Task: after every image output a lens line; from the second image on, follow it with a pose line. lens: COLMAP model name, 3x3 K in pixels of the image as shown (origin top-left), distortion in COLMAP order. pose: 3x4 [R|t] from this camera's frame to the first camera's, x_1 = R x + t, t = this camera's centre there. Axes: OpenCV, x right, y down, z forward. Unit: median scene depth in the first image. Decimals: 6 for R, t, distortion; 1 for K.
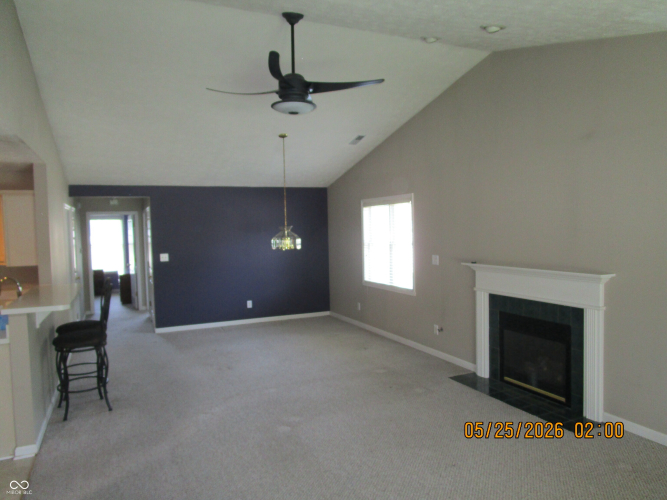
lens RADIAL K [[478.3, 0, 333.5], [0, 478.3, 250.0], [0, 0, 1]] dist [-0.023667, 0.003017]
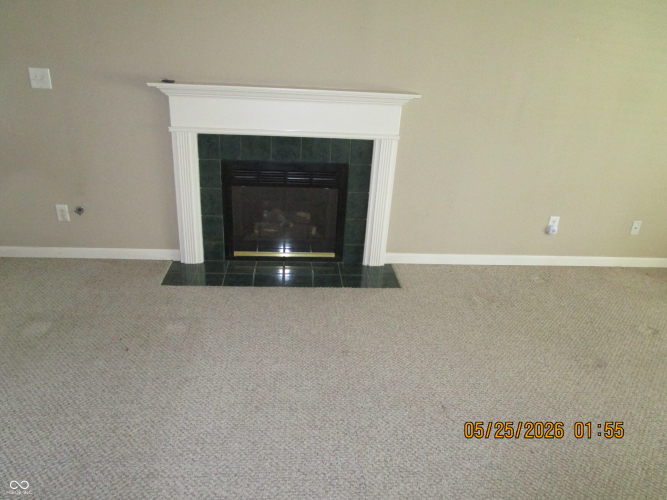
lens RADIAL K [[478.3, 0, 333.5], [0, 478.3, 250.0], [0, 0, 1]] dist [-0.023667, 0.003017]
pose [[0.332867, -0.340174, 0.879478, -0.207255], [-0.018003, 0.930202, 0.366607, 0.002525], [-0.942802, -0.137865, 0.303510, 0.640918]]
